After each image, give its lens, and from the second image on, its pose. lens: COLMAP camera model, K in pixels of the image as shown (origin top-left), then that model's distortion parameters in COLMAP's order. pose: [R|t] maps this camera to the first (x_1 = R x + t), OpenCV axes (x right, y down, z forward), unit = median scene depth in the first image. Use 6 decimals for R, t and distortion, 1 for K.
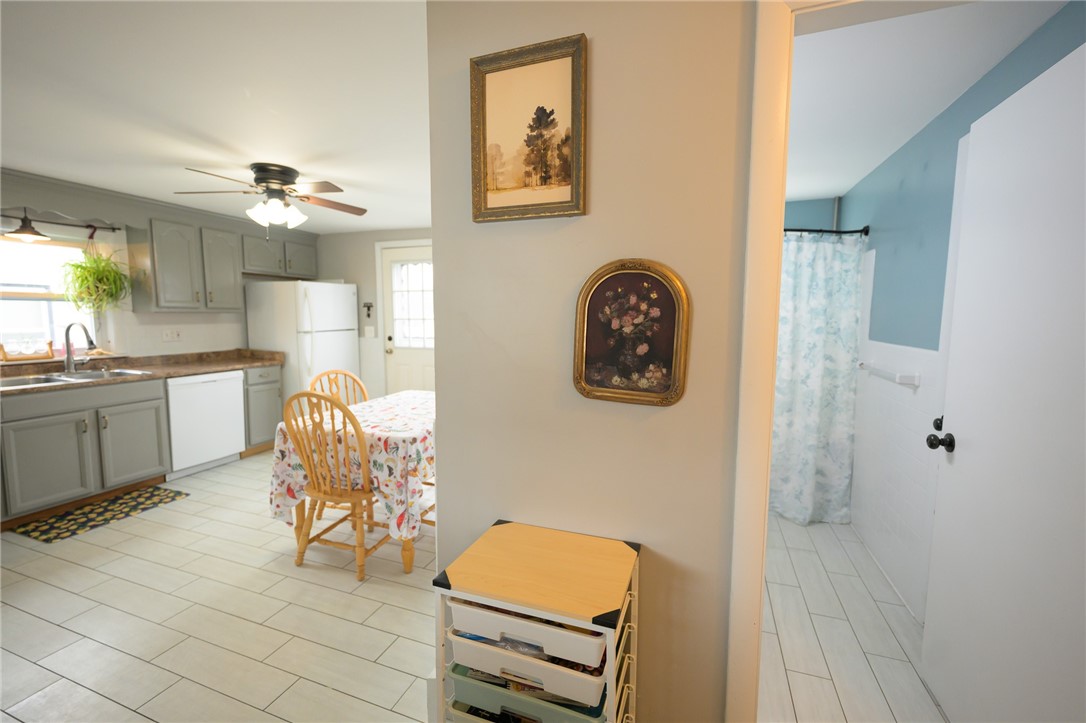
lens RADIAL K [[441.8, 0, 551.2], [0, 441.8, 357.1], [0, 0, 1]] dist [0.002098, 0.000077]
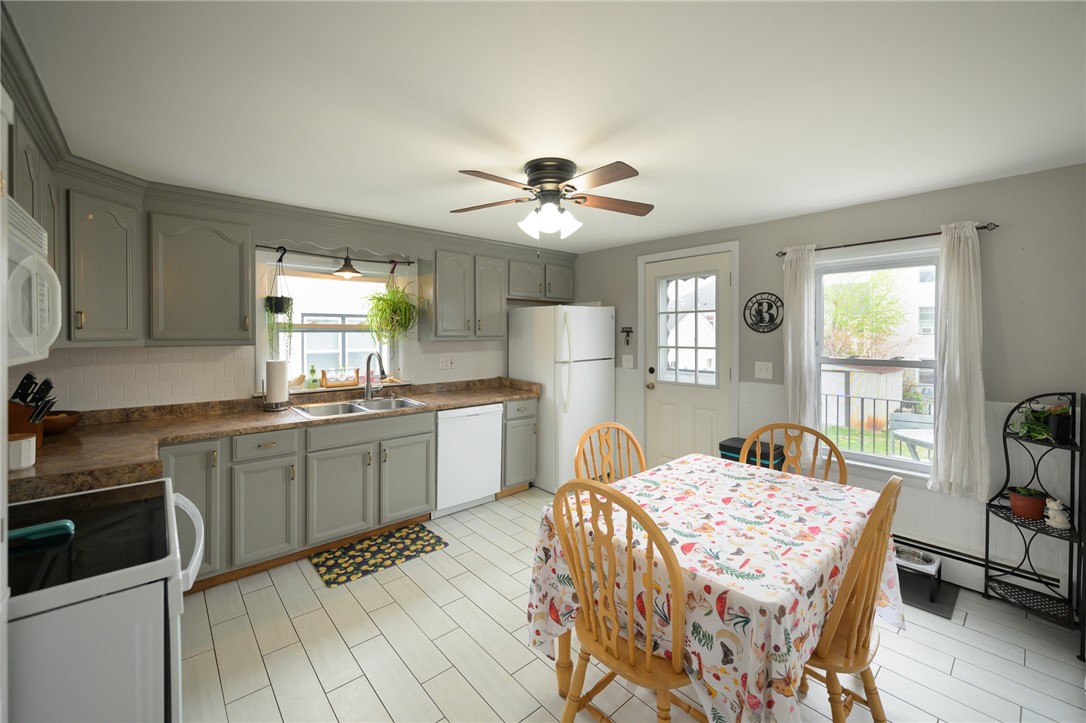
lens RADIAL K [[442.6, 0, 543.3], [0, 442.6, 336.6], [0, 0, 1]] dist [-0.000246, -0.000087]
pose [[0.870160, -0.000960, -0.492768, -0.231287], [-0.042231, 0.996174, -0.076516, -0.056827], [0.490956, 0.087392, 0.866790, 0.314246]]
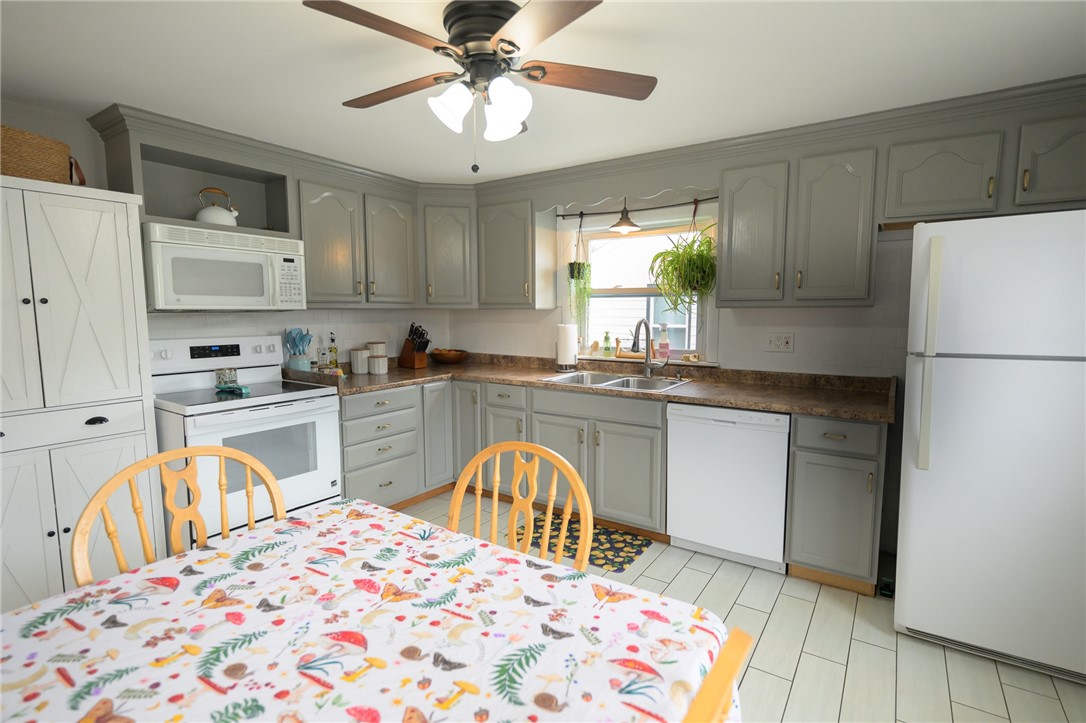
lens RADIAL K [[520.1, 0, 543.0], [0, 520.1, 361.5], [0, 0, 1]] dist [-0.003298, -0.000325]
pose [[-0.263198, 0.090488, -0.960489, -0.045349], [-0.091351, 0.988781, 0.118185, -0.109326], [0.960407, 0.118847, -0.251979, 1.181769]]
